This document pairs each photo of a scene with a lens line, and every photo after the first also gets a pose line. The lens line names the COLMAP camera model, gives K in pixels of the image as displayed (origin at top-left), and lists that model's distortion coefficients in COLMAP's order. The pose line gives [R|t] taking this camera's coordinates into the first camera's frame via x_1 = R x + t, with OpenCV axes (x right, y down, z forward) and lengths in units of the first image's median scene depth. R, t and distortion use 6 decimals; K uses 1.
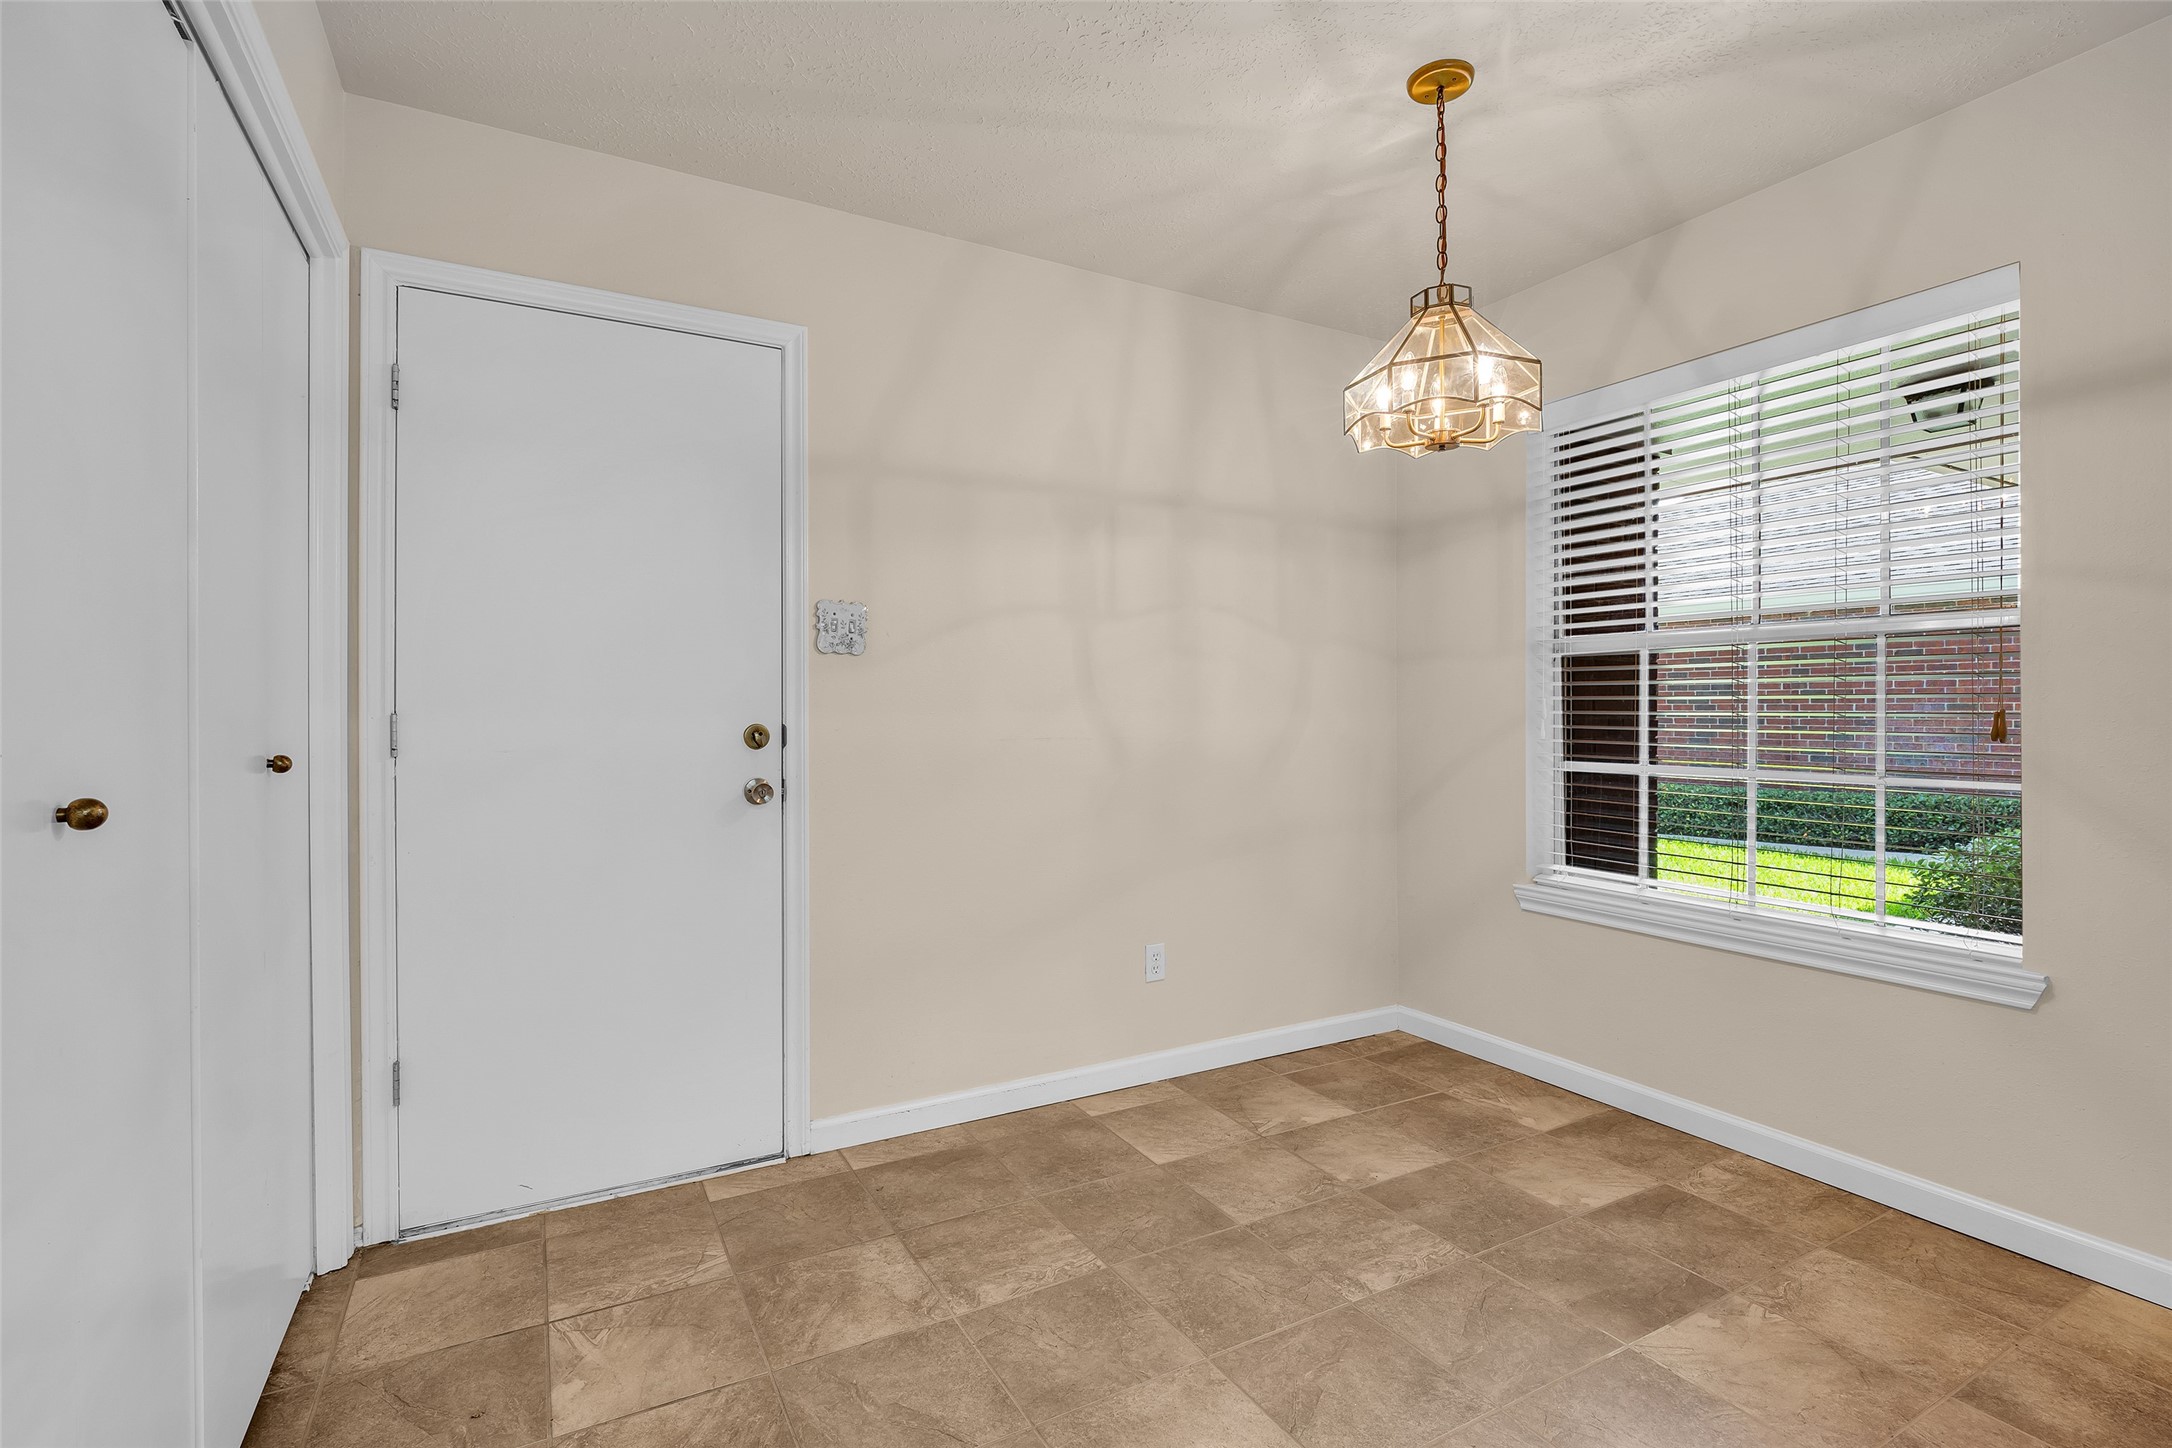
lens RADIAL K [[984.9, 0, 1079.3], [0, 984.9, 741.6], [0, 0, 1]] dist [-0.022144, 0.006542]
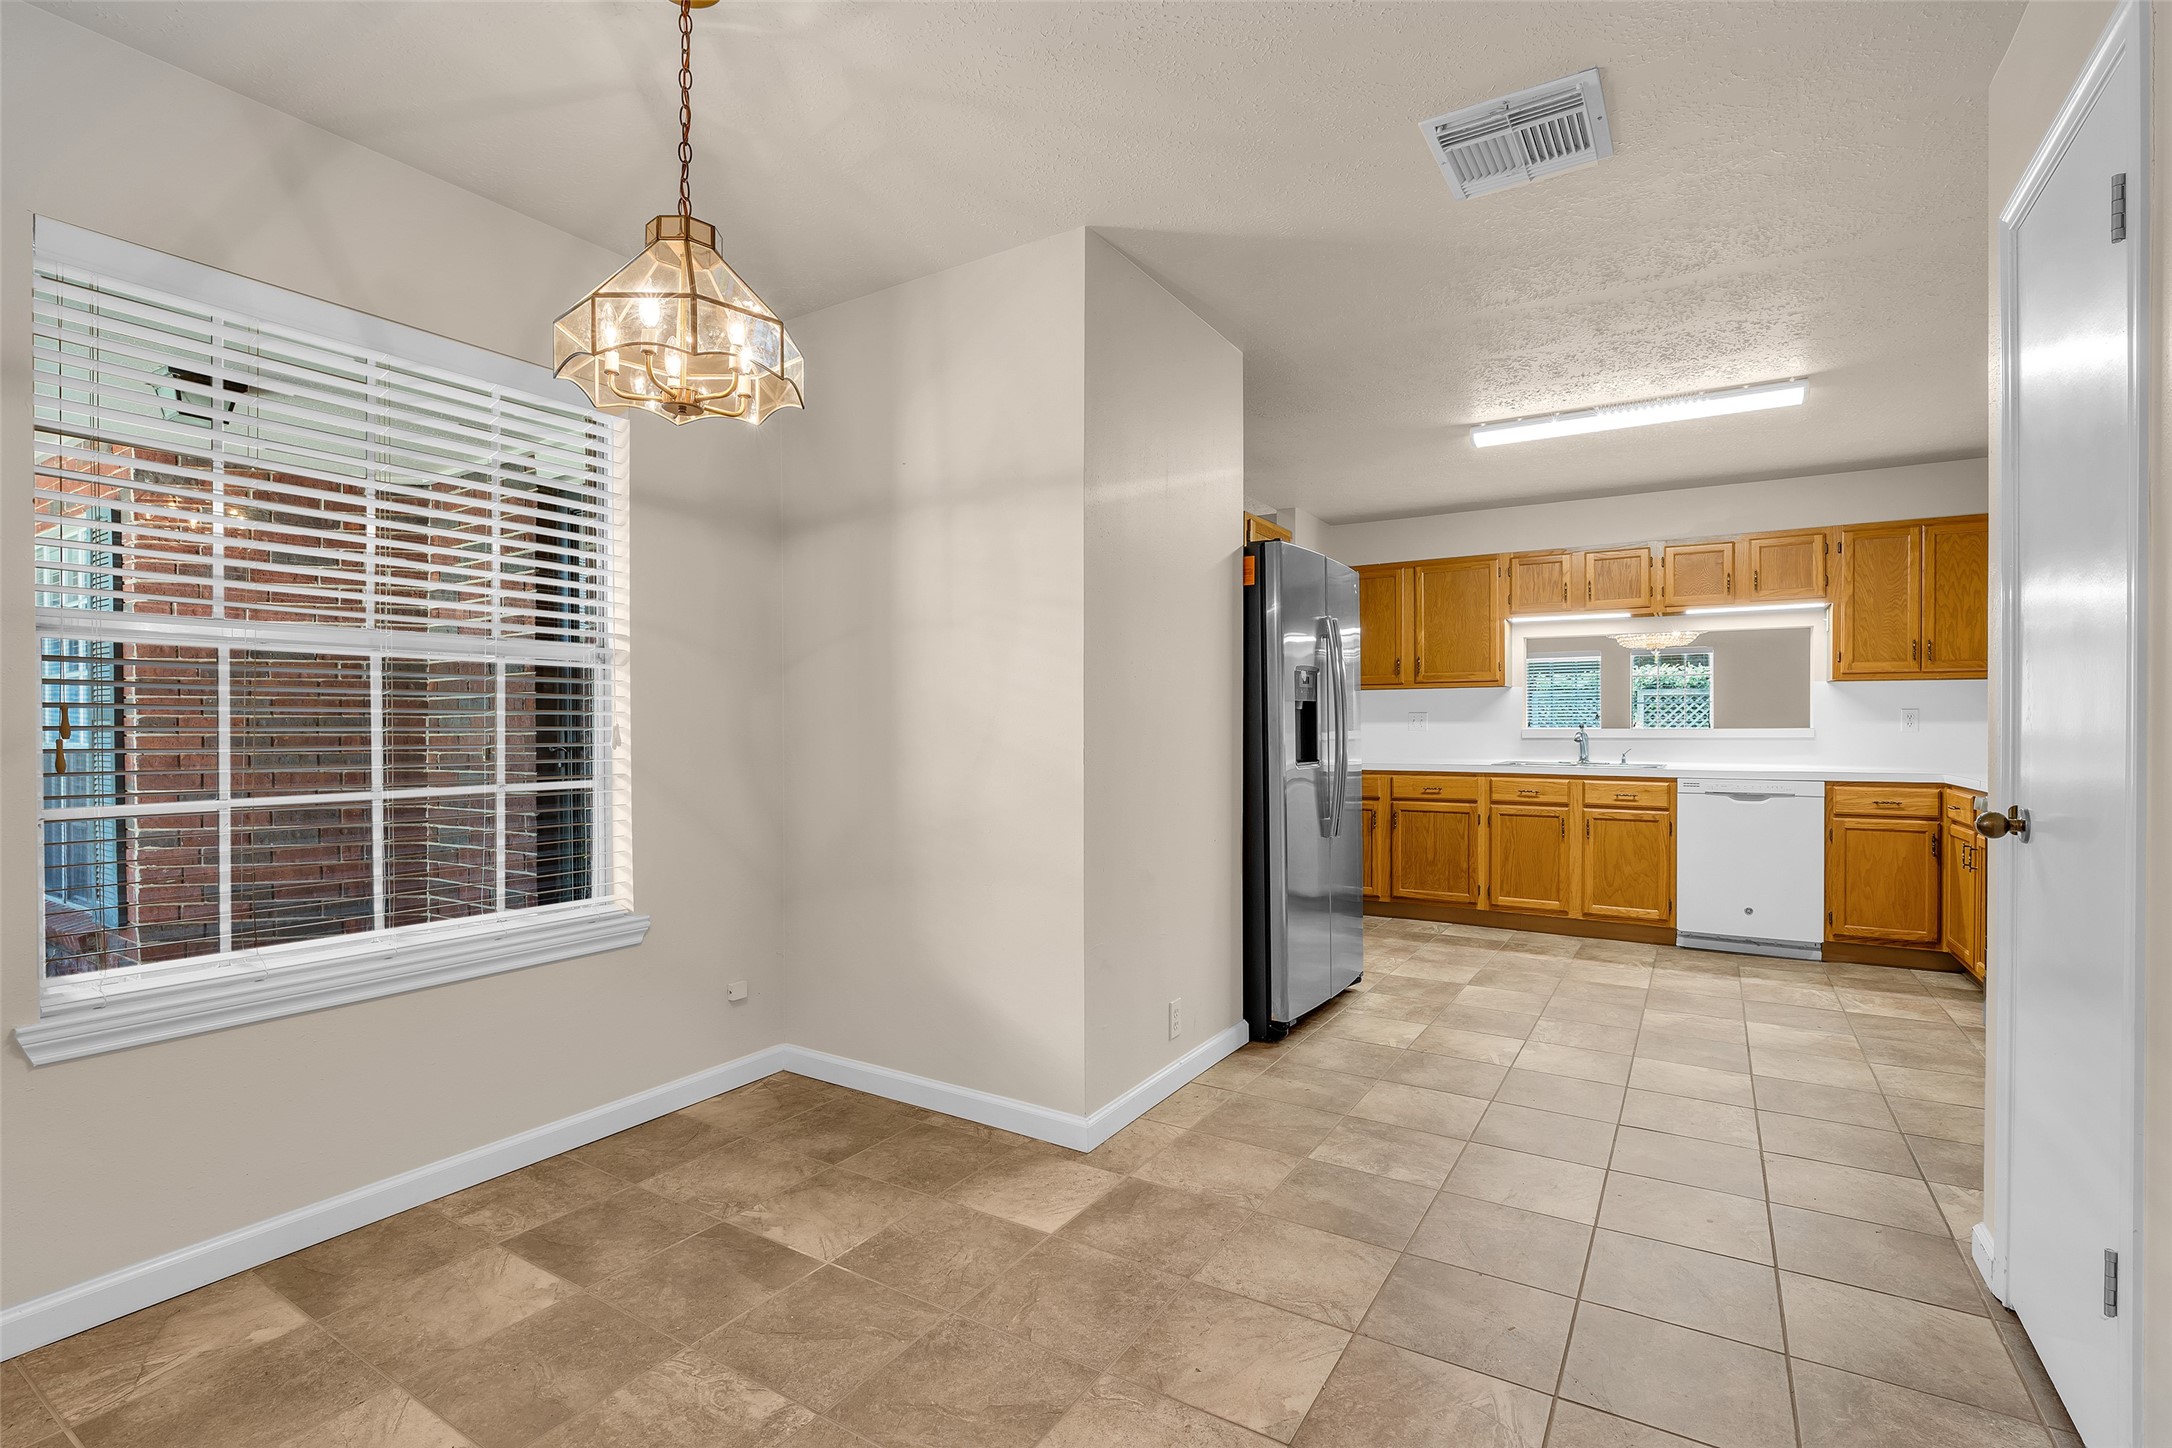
lens RADIAL K [[984.9, 0, 1079.3], [0, 984.9, 741.6], [0, 0, 1]] dist [-0.022144, 0.006542]
pose [[-0.474877, -0.010826, 0.879986, -0.475338], [0.030952, 0.999100, 0.028994, -0.027020], [-0.879508, 0.041006, -0.474114, 0.977436]]
